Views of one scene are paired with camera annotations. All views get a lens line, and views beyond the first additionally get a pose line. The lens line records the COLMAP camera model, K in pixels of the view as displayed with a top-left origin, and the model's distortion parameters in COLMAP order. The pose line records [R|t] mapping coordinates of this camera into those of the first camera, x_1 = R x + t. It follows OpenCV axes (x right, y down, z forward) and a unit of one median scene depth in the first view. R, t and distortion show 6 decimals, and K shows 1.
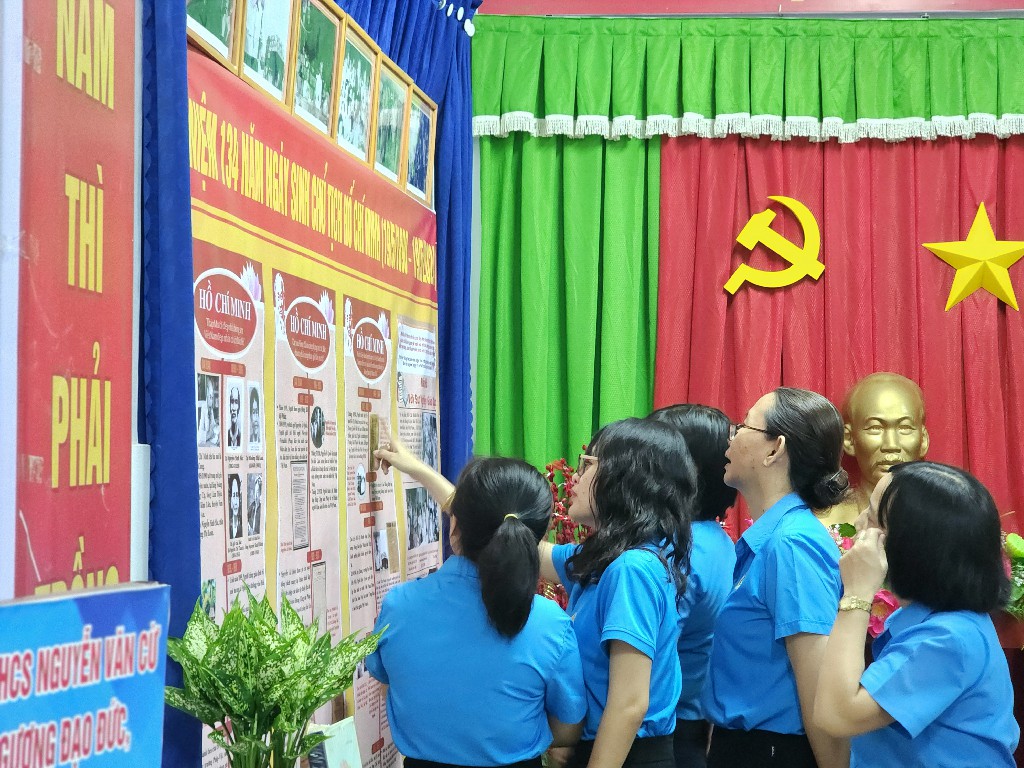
lens RADIAL K [[2023.2, 0, 512.0], [0, 2023.2, 384.0], [0, 0, 1]] dist [-0.156566, 1.590813]
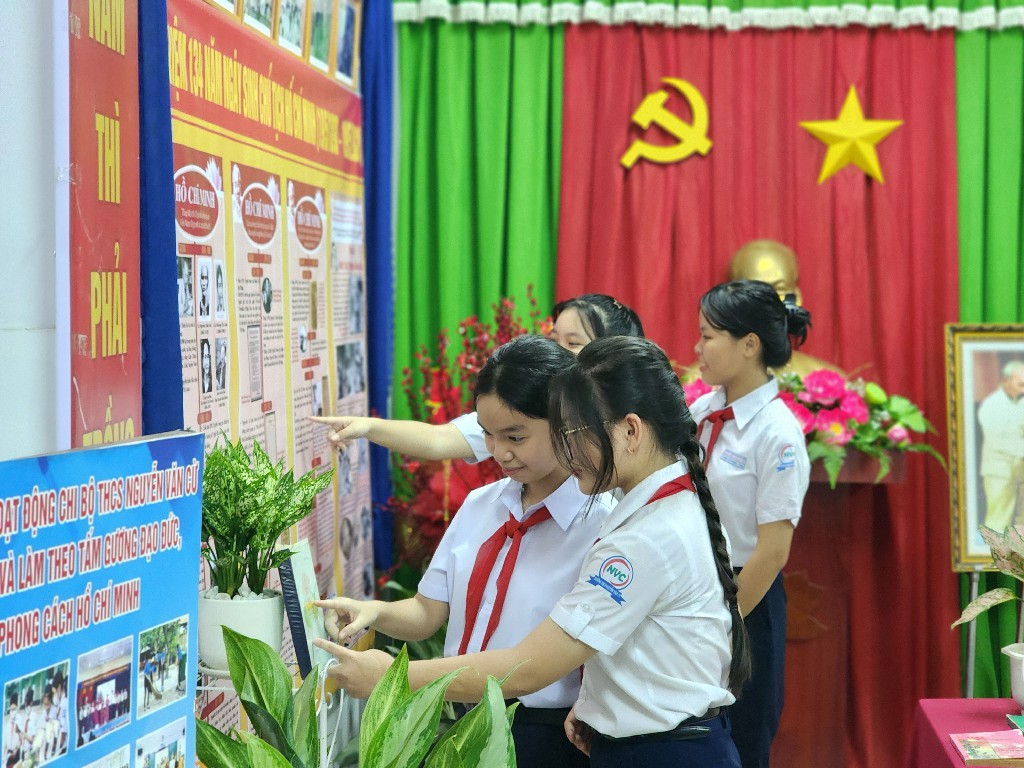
lens RADIAL K [[2023.2, 0, 512.0], [0, 2023.2, 384.0], [0, 0, 1]] dist [-0.156566, 1.590813]
pose [[0.998926, -0.003613, 0.046189, -0.009446], [0.000057, 0.997049, 0.076764, -0.016777], [-0.046331, -0.076679, 0.995979, -0.162926]]
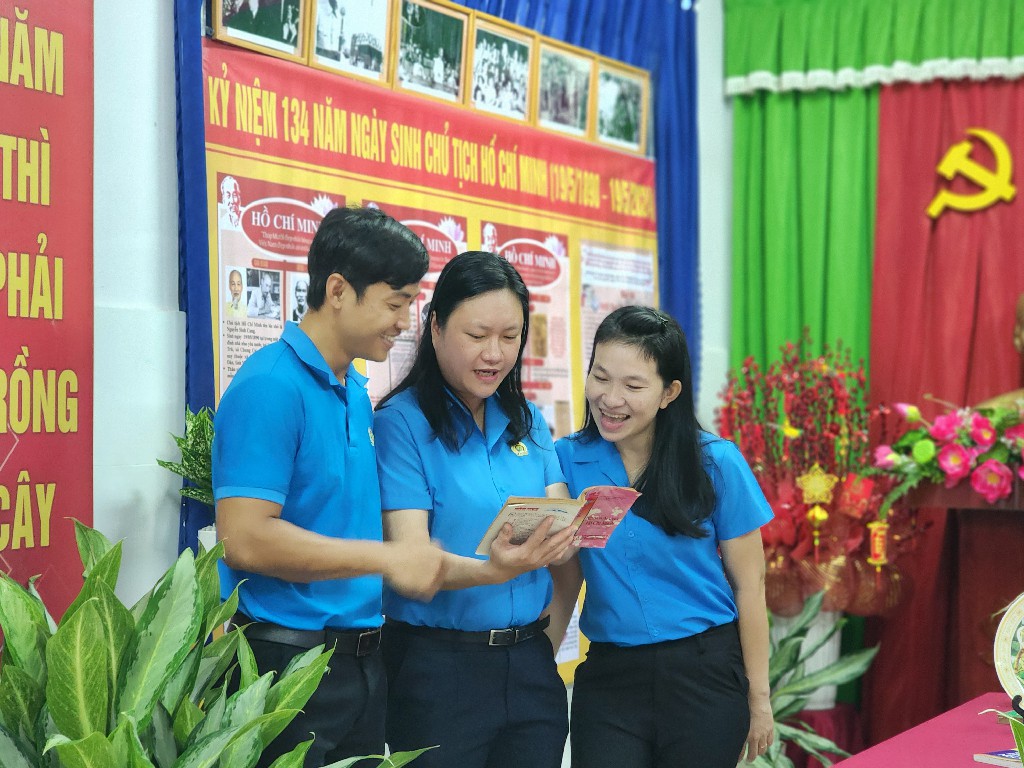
lens RADIAL K [[2023.2, 0, 512.0], [0, 2023.2, 384.0], [0, 0, 1]] dist [-0.156566, 1.590813]
pose [[0.936503, -0.016194, -0.350286, 0.422592], [0.019696, 0.999785, 0.006437, 0.057388], [0.350107, -0.012927, 0.936621, -0.249749]]
